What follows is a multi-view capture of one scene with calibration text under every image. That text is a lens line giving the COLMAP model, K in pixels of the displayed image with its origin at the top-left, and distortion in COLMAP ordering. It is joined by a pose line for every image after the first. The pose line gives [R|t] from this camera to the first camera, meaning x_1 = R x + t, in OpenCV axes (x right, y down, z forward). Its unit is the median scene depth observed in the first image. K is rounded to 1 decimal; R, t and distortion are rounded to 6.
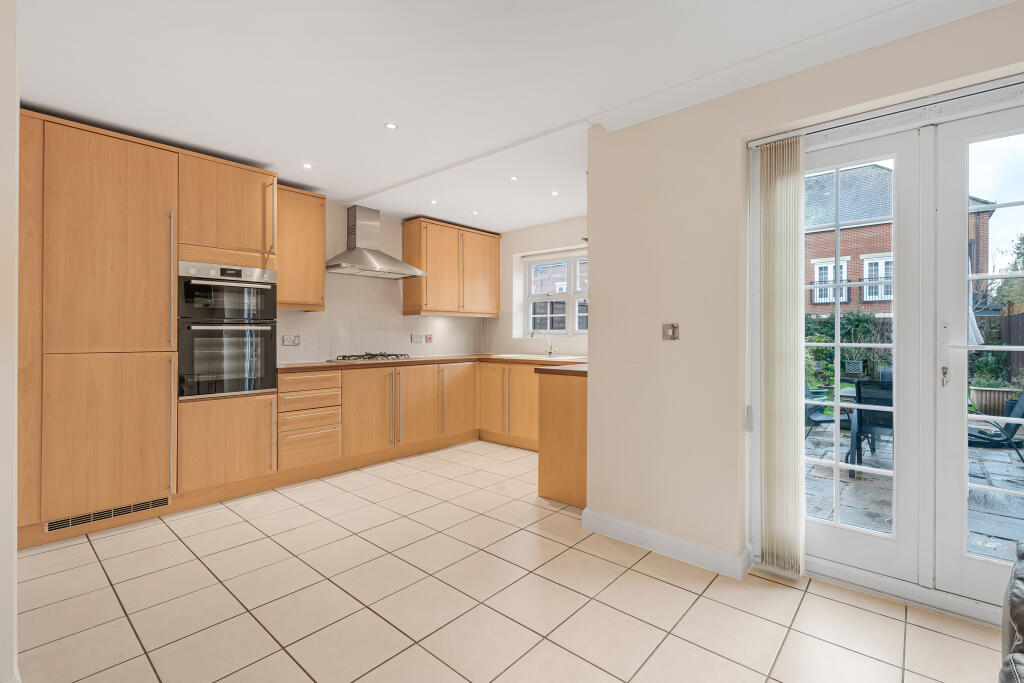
lens RADIAL K [[464.2, 0, 512.0], [0, 464.2, 334.3], [0, 0, 1]] dist [0.002127, 0.000126]
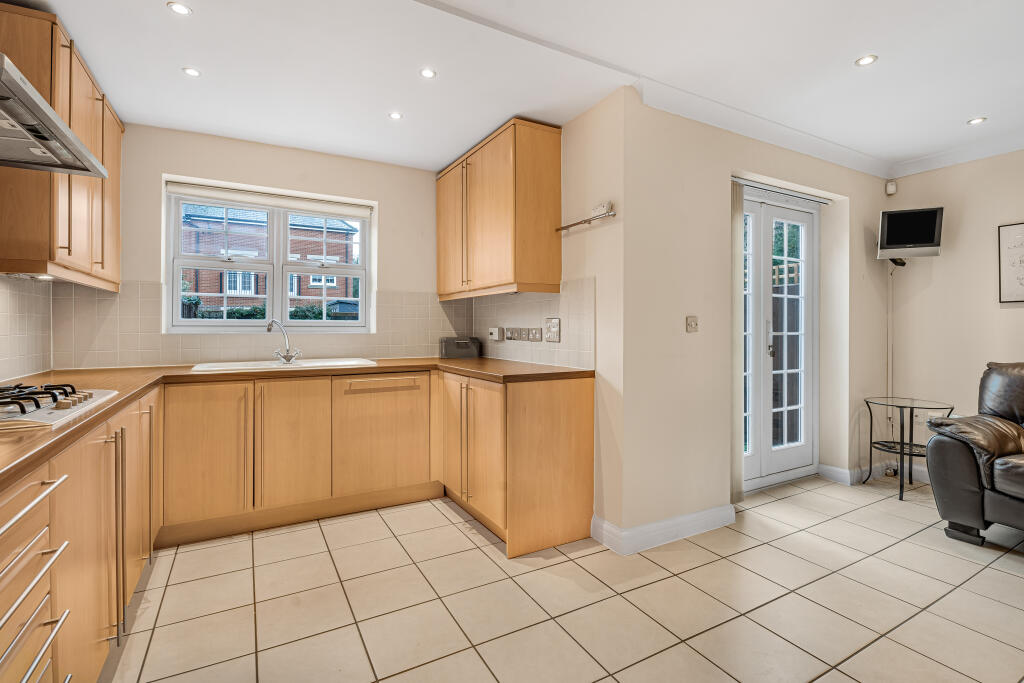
lens RADIAL K [[462.5, 0, 509.2], [0, 462.5, 329.8], [0, 0, 1]] dist [-0.001099, -0.000141]
pose [[0.333101, -0.008589, 0.942852, -0.417694], [0.001089, 0.999961, 0.008725, -0.001045], [-0.942891, -0.001879, 0.333097, 0.542315]]
